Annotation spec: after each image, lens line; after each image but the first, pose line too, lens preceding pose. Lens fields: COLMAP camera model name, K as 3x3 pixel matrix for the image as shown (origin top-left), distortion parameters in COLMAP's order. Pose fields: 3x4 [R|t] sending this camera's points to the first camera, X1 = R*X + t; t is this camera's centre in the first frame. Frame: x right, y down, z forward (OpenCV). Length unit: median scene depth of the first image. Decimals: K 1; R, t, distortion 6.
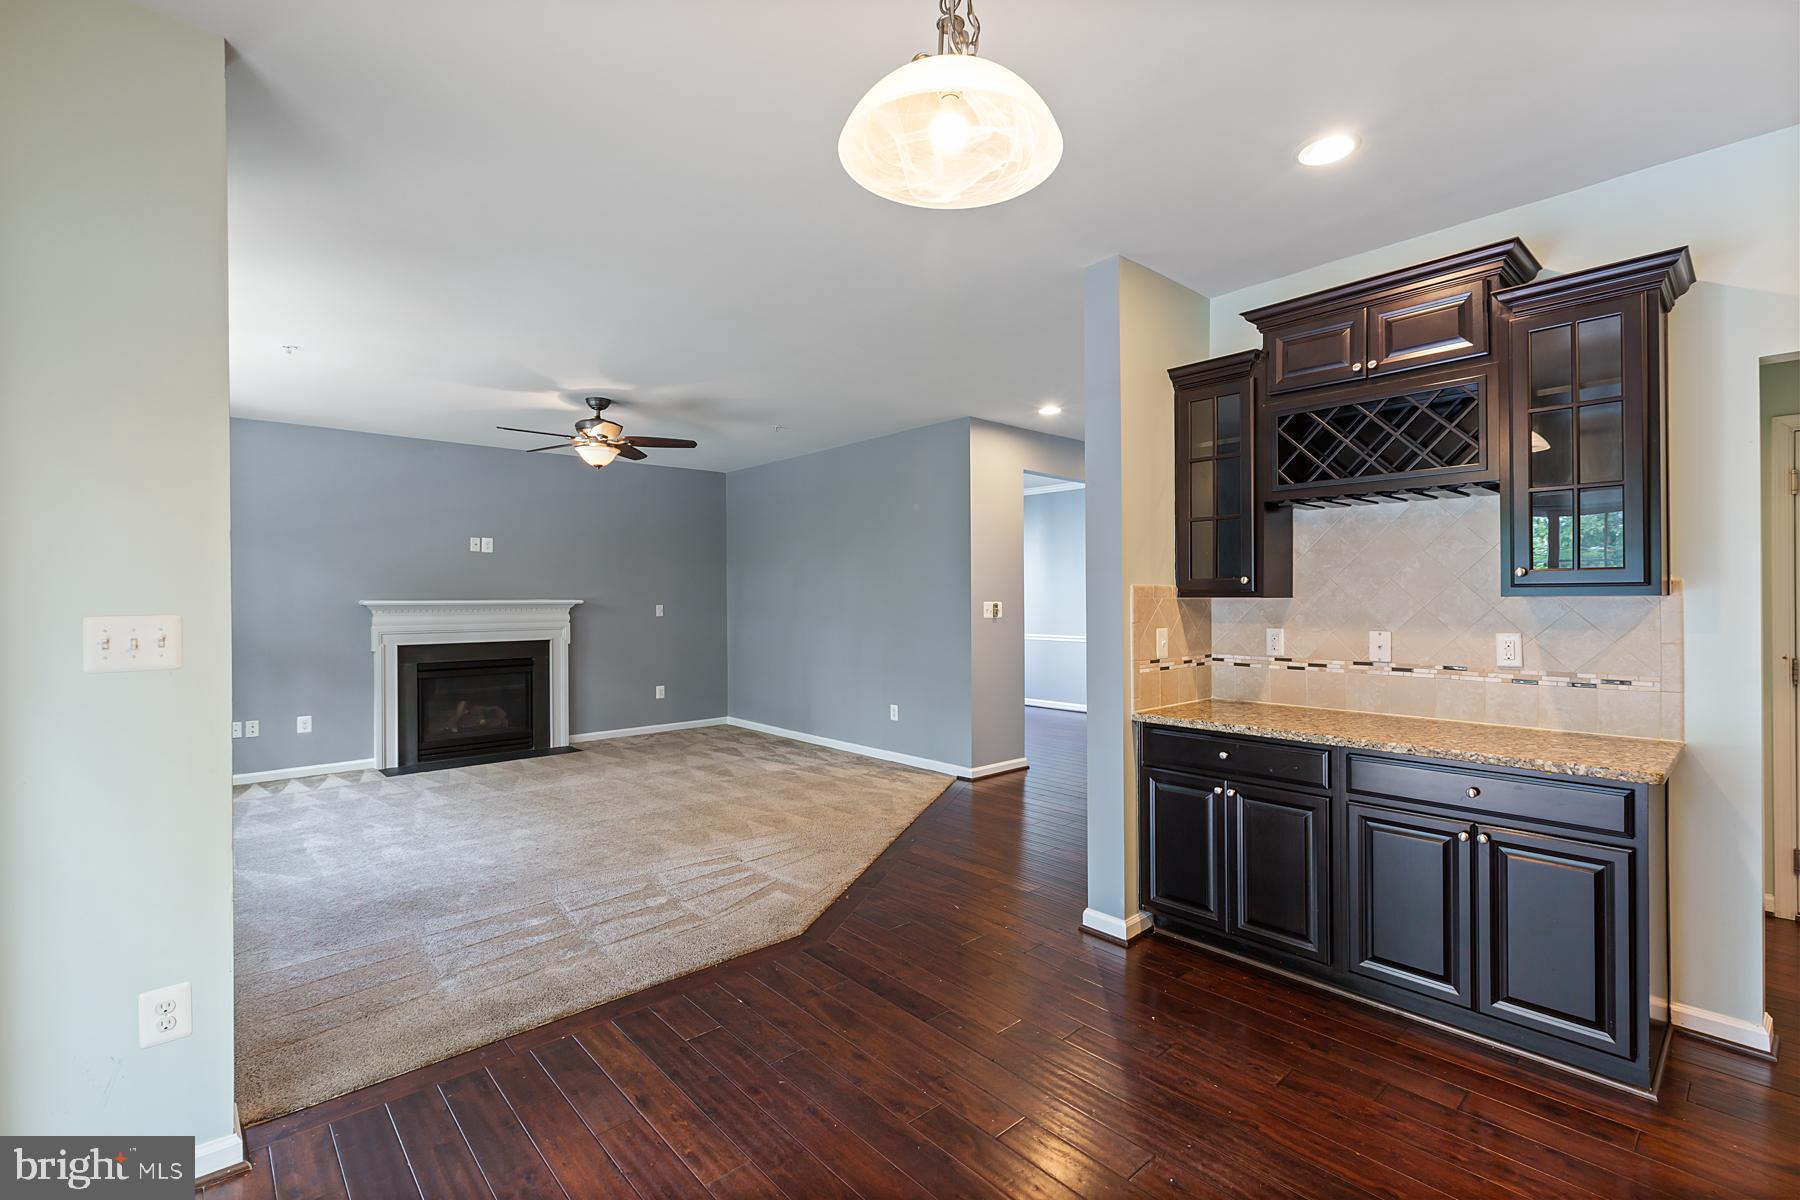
lens RADIAL K [[796.9, 0, 905.8], [0, 796.9, 599.4], [0, 0, 1]] dist [0.000798, -0.000335]
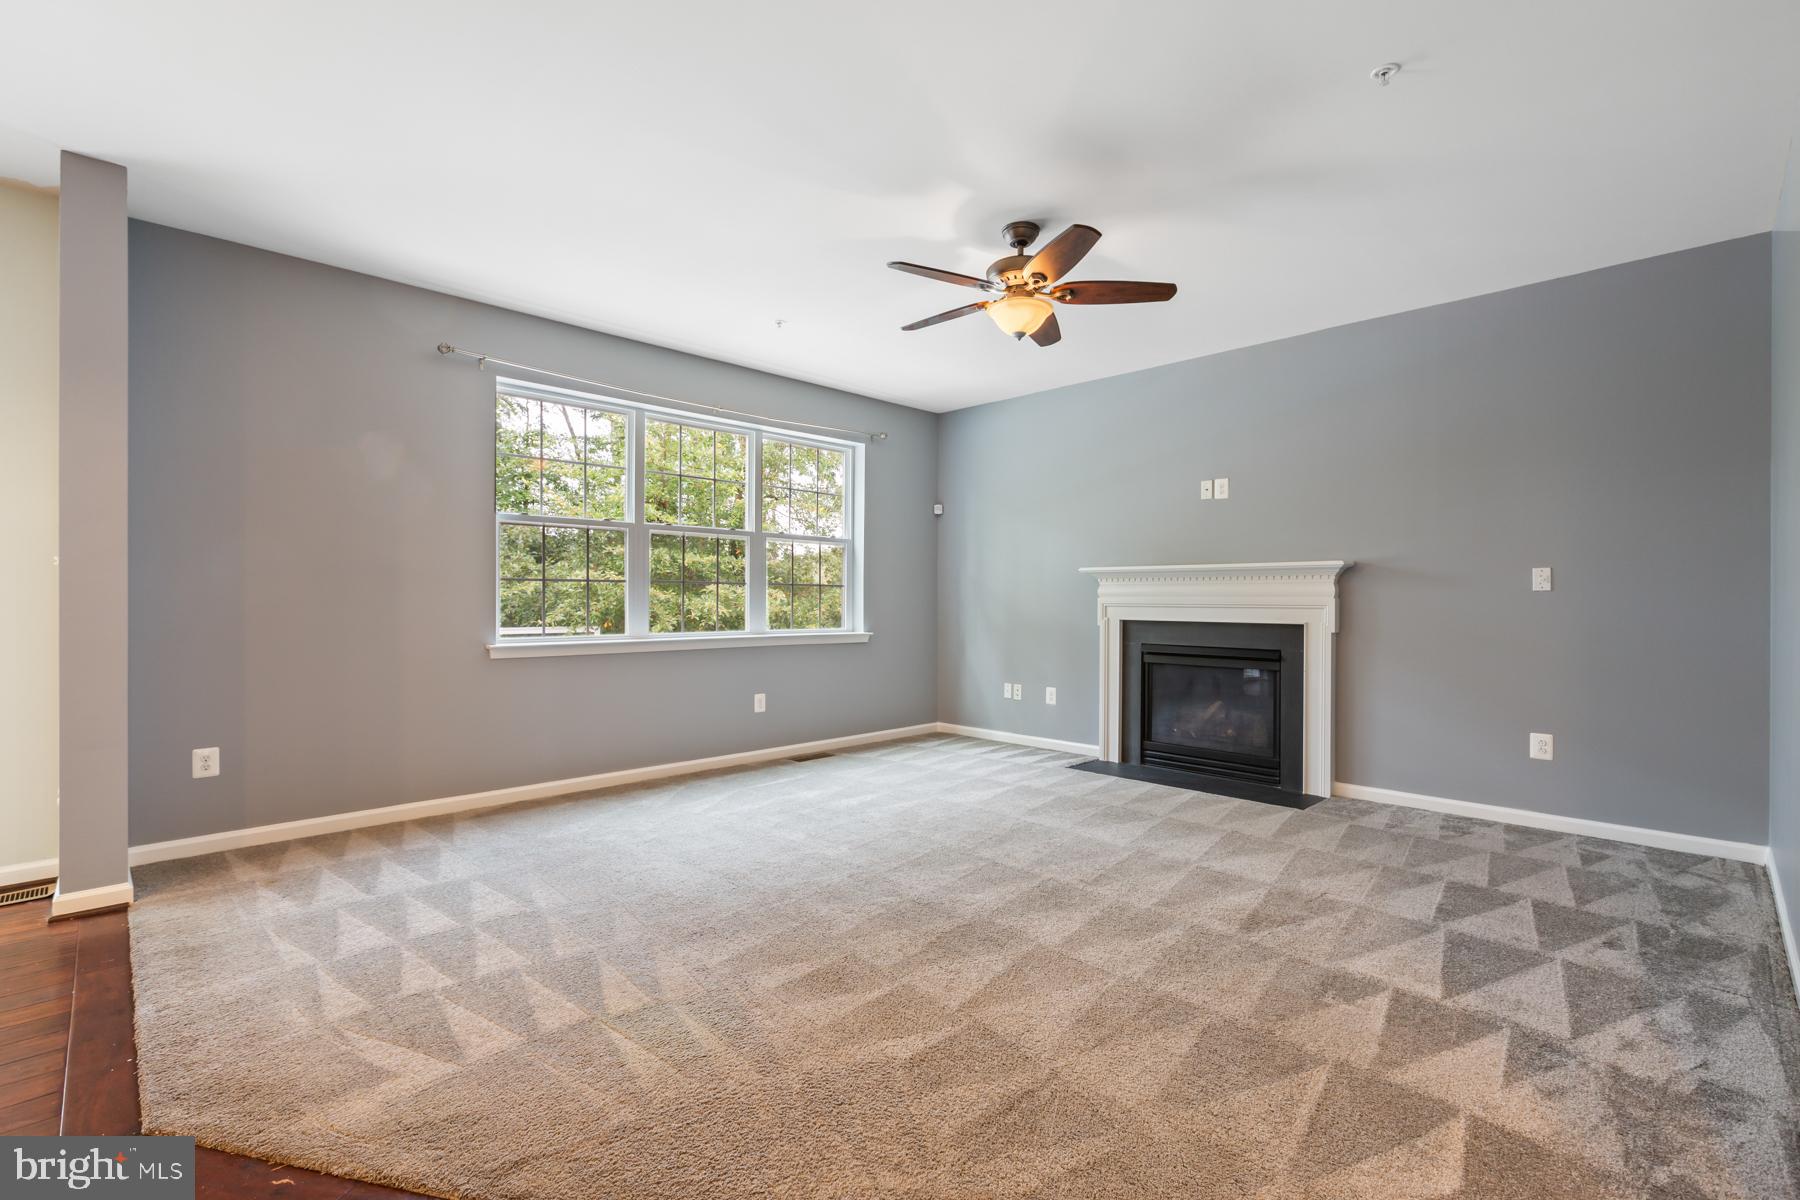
lens RADIAL K [[796.9, 0, 896.9], [0, 796.9, 600.1], [0, 0, 1]] dist [0.000798, -0.000335]
pose [[0.040713, 0.004706, -0.999160, 0.198708], [-0.005947, 0.999972, 0.004468, 0.033728], [0.999153, 0.005760, 0.040740, 0.723555]]
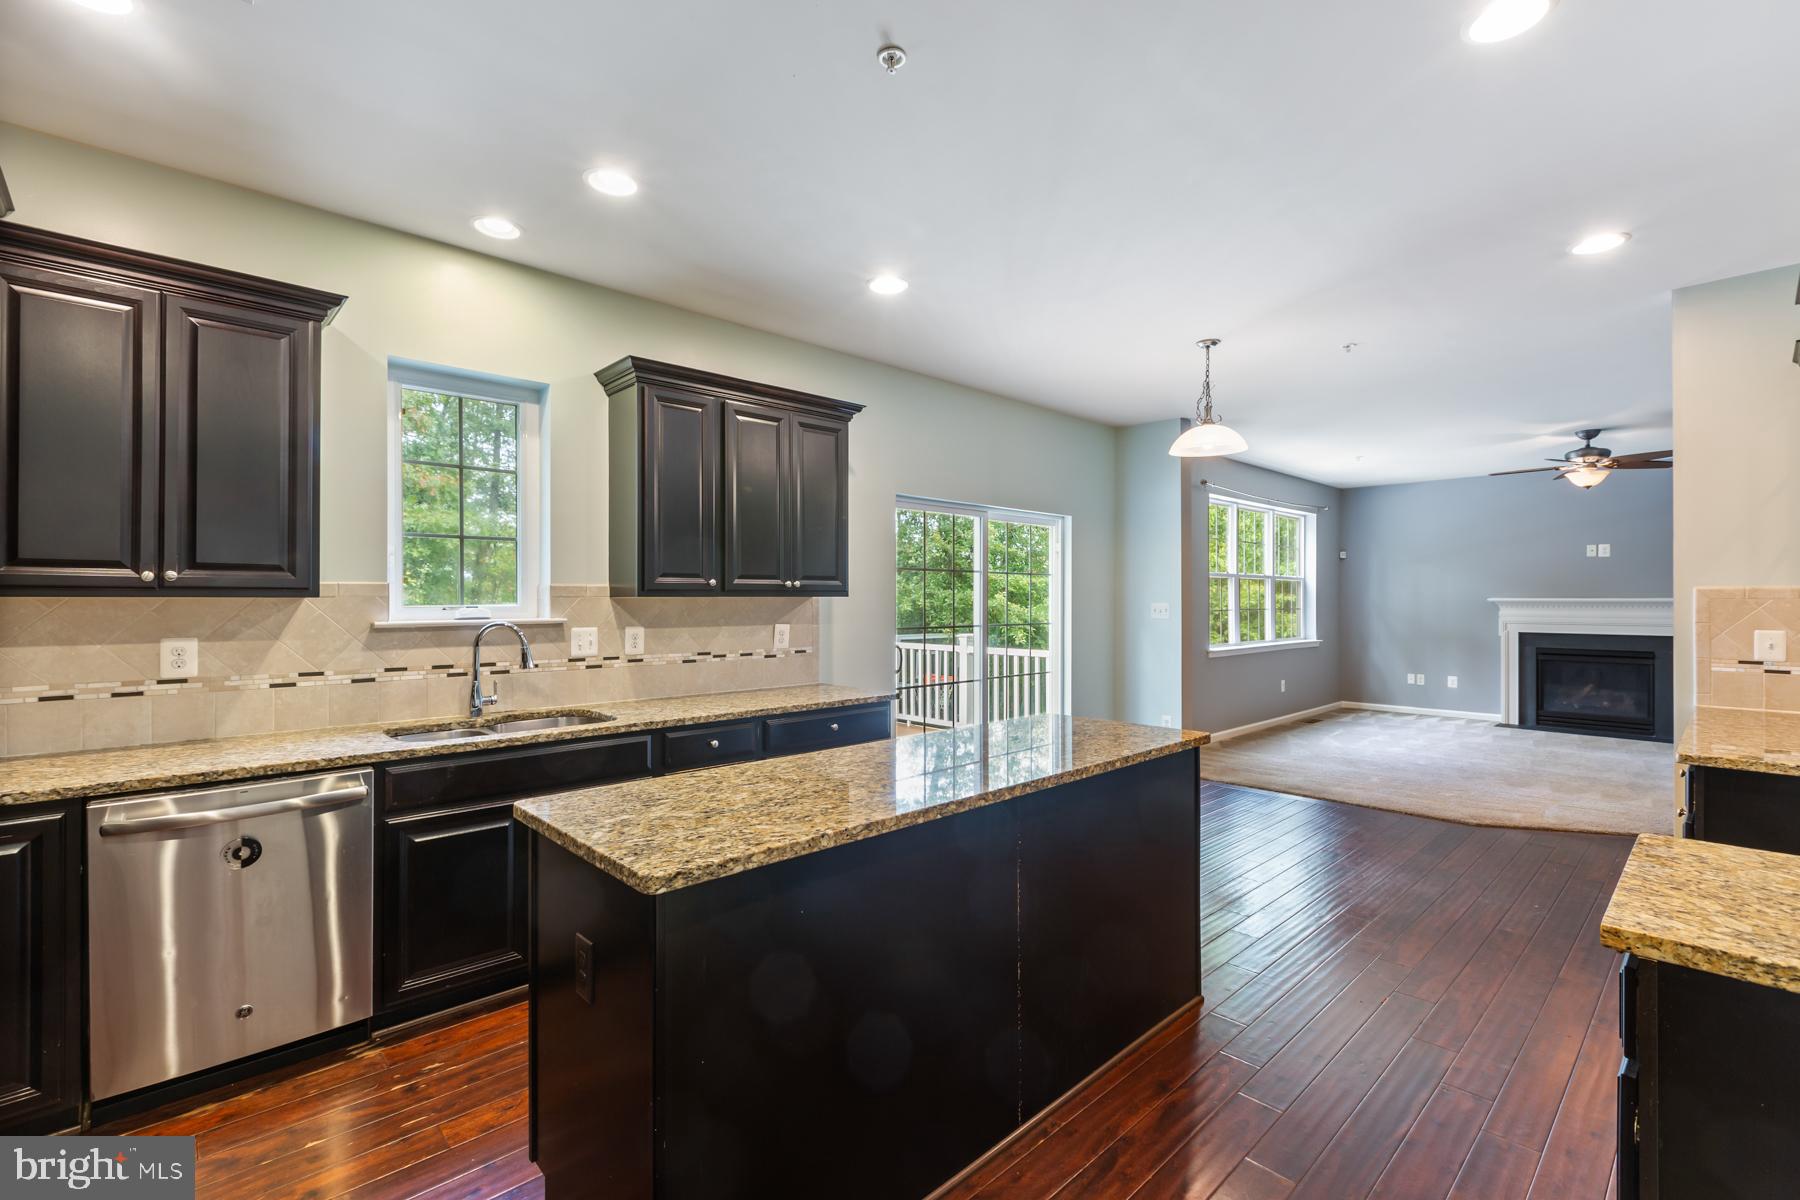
lens RADIAL K [[796.9, 0, 900.4], [0, 796.9, 603.8], [0, 0, 1]] dist [0.000798, -0.000335]
pose [[0.023072, 0.011279, -0.999670, 0.647423], [-0.001192, 0.999936, 0.011254, -0.003072], [0.999733, 0.000932, 0.023084, -0.048273]]
